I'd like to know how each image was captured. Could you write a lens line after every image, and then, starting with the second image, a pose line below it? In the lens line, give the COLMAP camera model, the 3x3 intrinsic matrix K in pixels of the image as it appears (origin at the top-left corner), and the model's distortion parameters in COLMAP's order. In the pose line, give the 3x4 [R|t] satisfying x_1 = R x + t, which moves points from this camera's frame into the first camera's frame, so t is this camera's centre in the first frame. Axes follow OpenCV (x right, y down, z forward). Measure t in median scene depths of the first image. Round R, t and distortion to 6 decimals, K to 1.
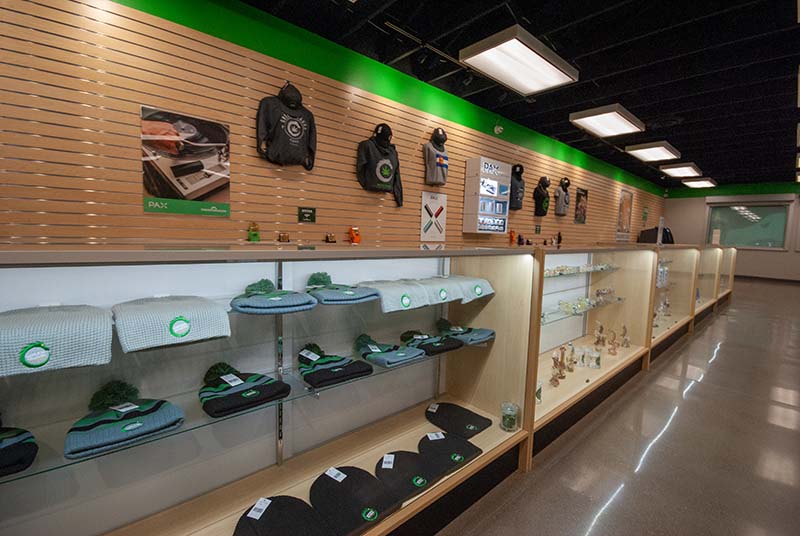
lens RADIAL K [[361.3, 0, 399.4], [0, 361.3, 270.1], [0, 0, 1]] dist [-0.003989, -0.003295]
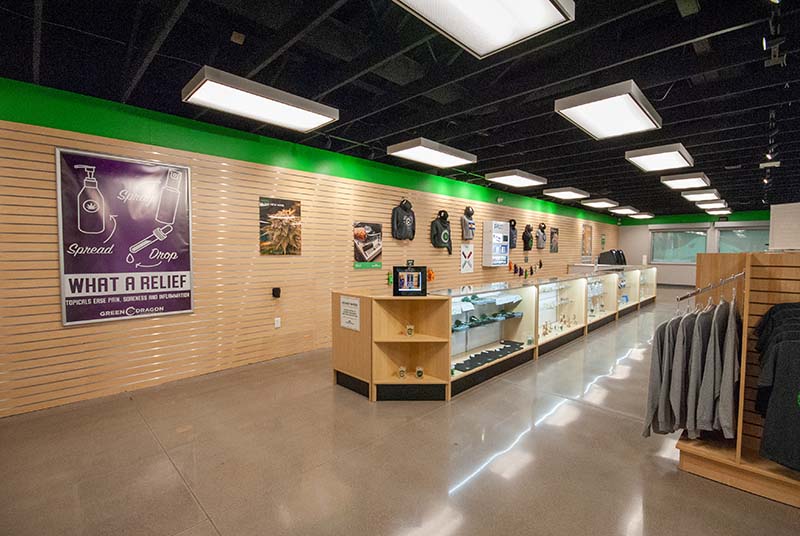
lens RADIAL K [[361.3, 0, 401.1], [0, 361.3, 276.4], [0, 0, 1]] dist [-0.003989, -0.003295]
pose [[0.998050, -0.034311, 0.052141, -0.315639], [0.035928, 0.998892, -0.030404, -0.024579], [-0.051040, 0.032218, 0.998177, -0.682732]]
